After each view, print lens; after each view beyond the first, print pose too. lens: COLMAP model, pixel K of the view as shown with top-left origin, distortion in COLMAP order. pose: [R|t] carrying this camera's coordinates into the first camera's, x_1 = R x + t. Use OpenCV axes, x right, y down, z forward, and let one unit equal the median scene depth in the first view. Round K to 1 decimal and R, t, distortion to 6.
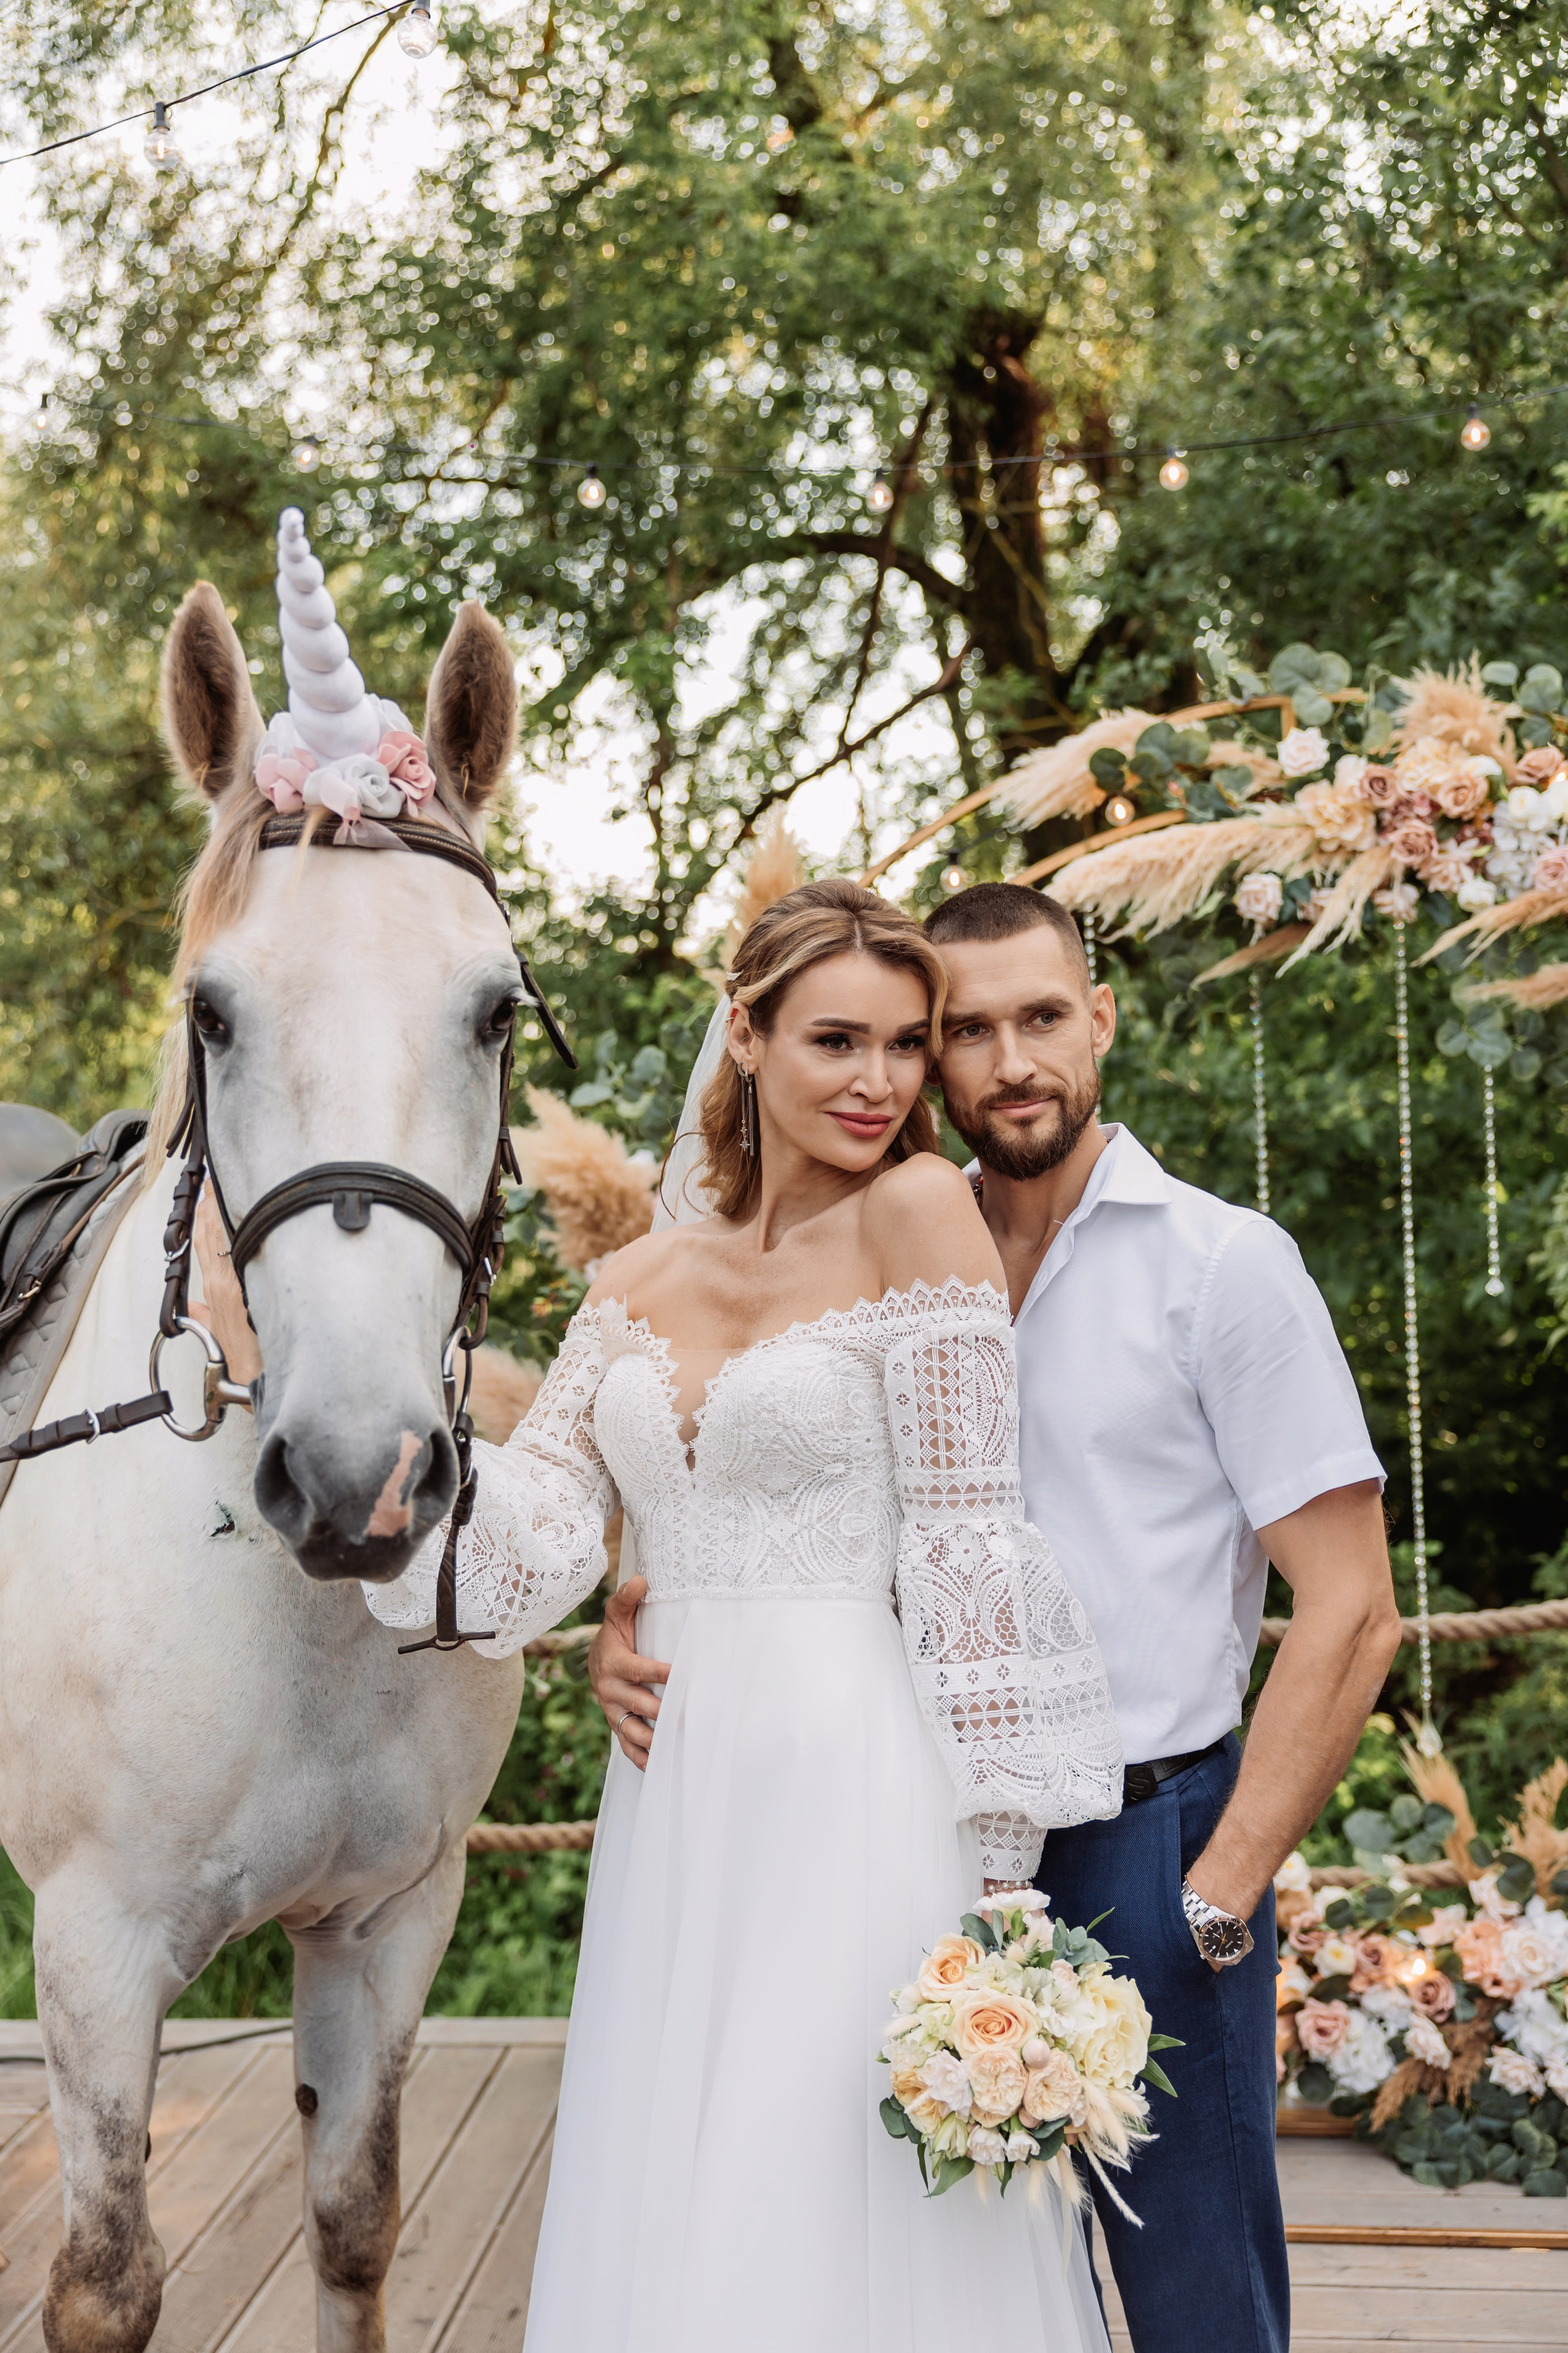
lens RADIAL K [[2512.5, 0, 771.0], [0, 2512.5, 1191.9], [0, 0, 1]] dist [0.024381, 0.000000]
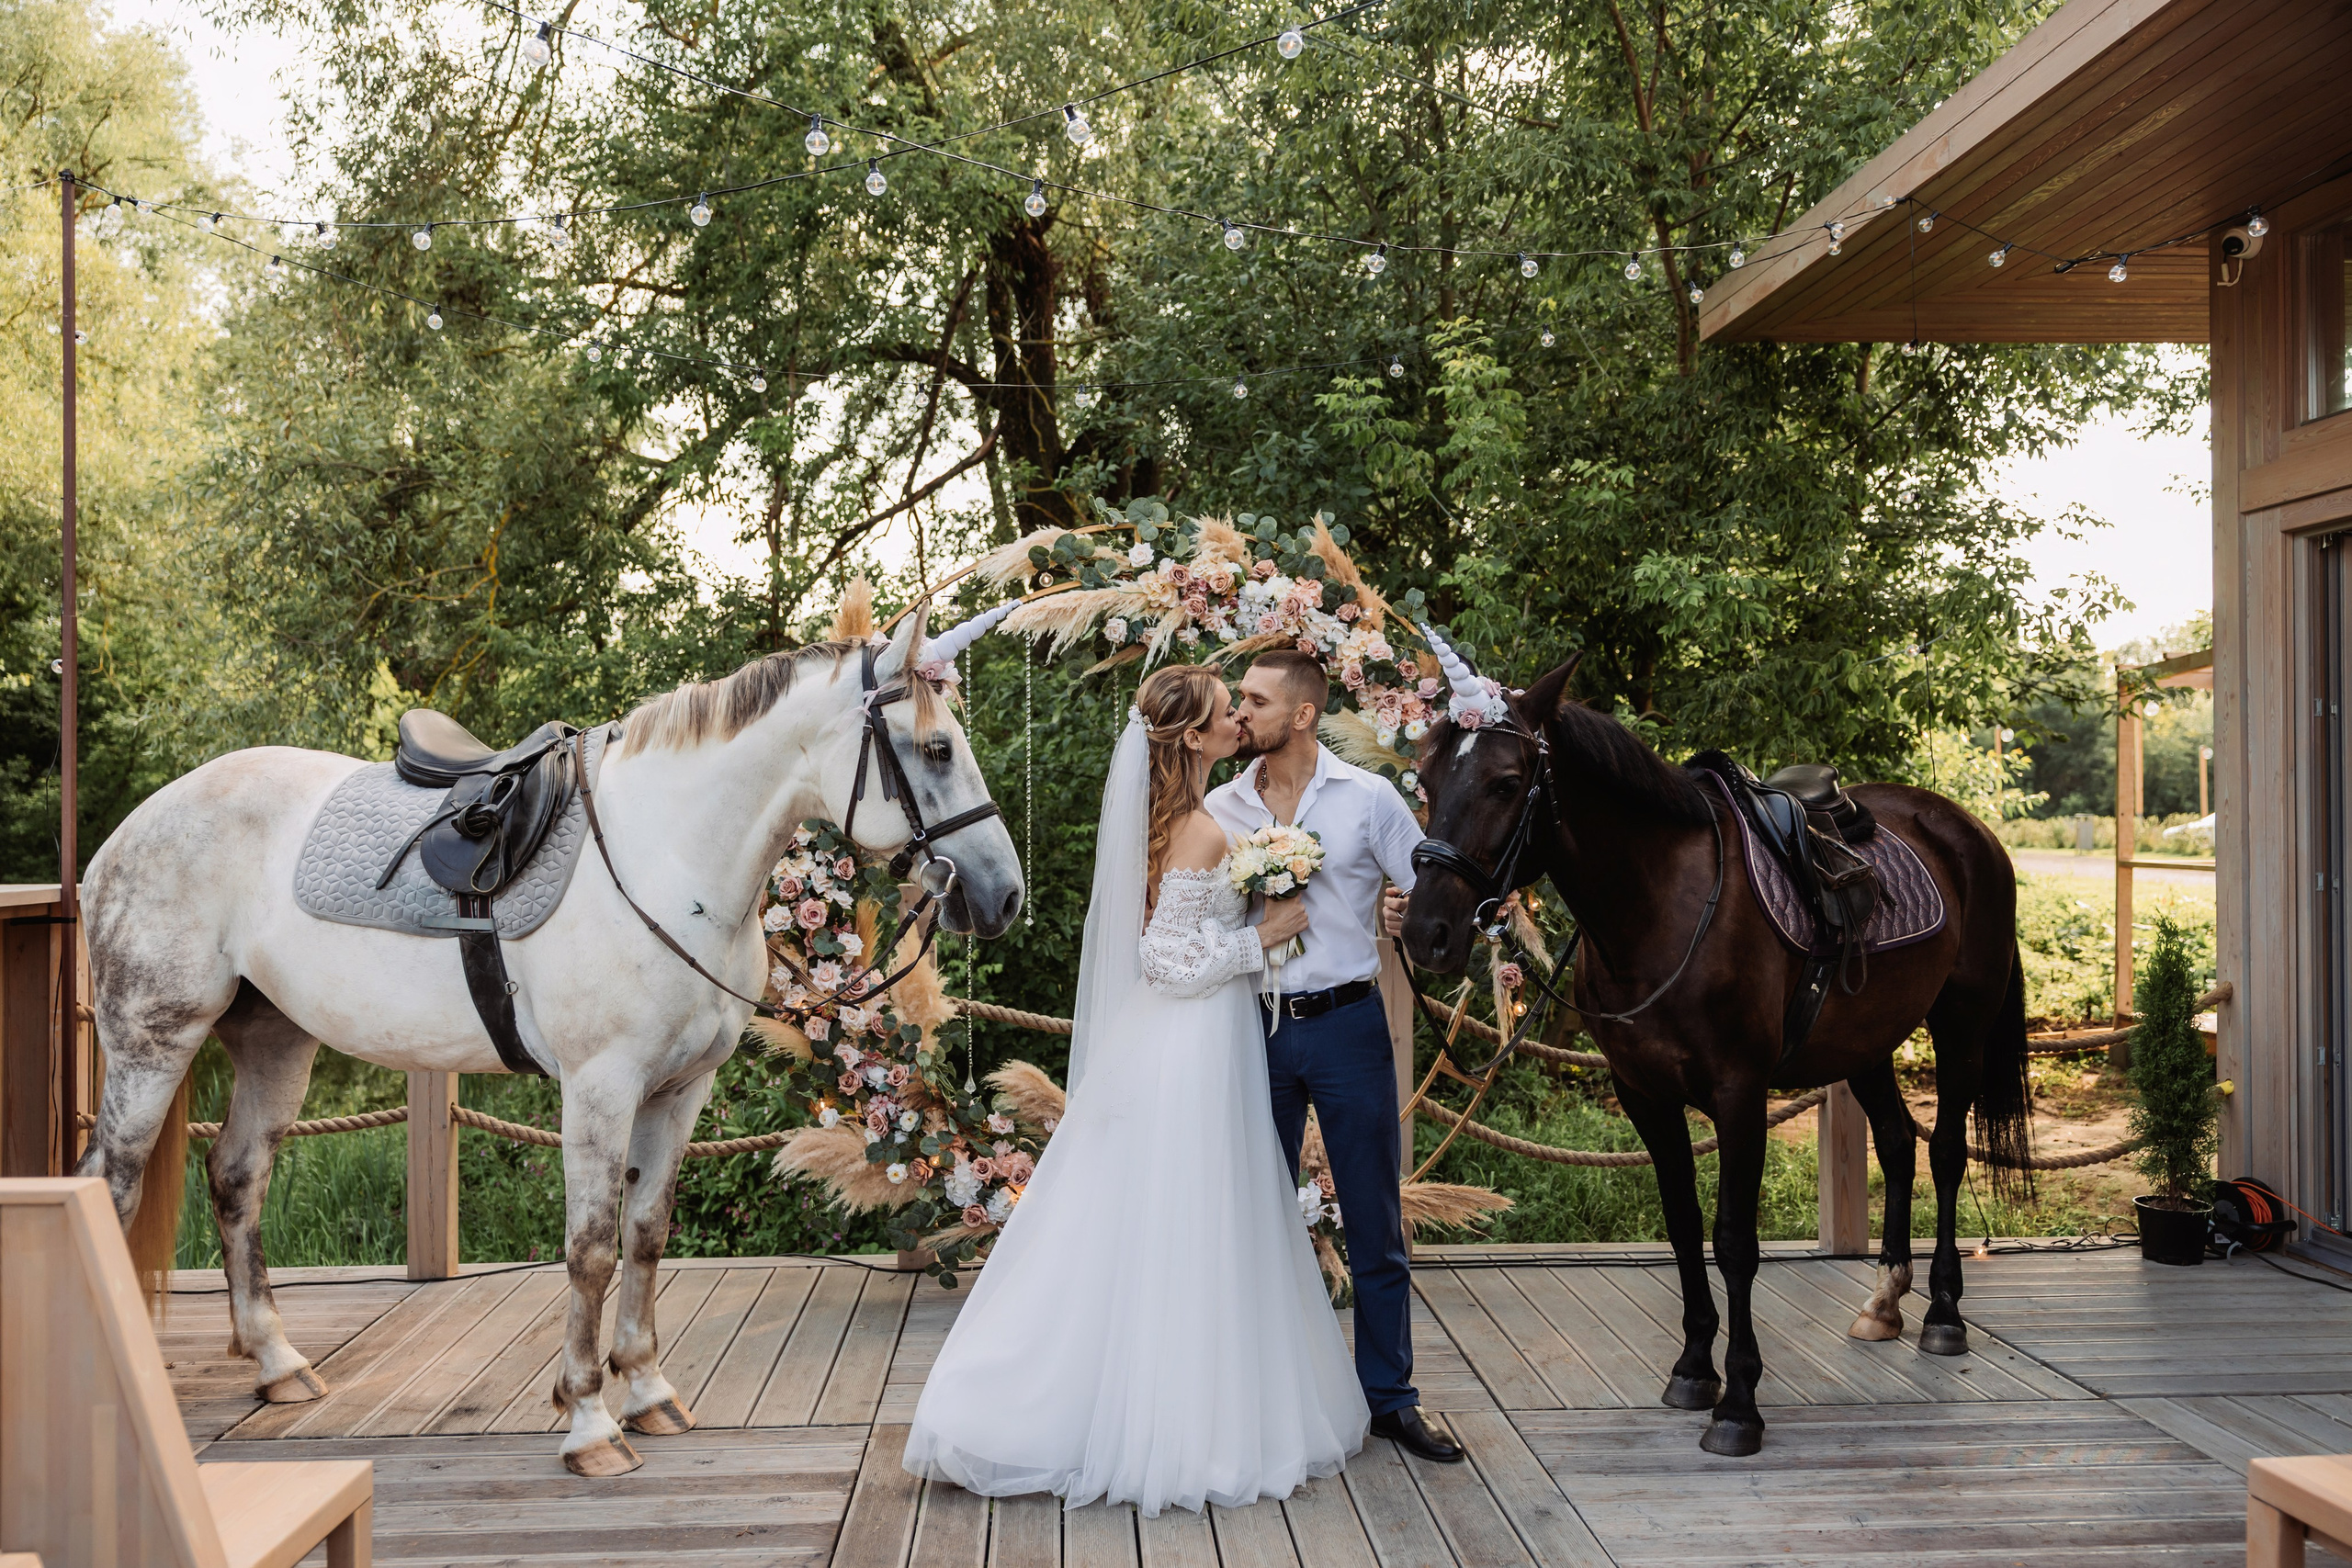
lens RADIAL K [[1860.6, 0, 1185.4], [0, 1860.6, 807.3], [0, 0, 1]] dist [-0.023269, 0.035236]
pose [[0.983364, 0.031451, 0.178905, -0.000129], [-0.030279, 0.999498, -0.009277, 0.026198], [-0.179107, 0.003705, 0.983823, -0.369640]]
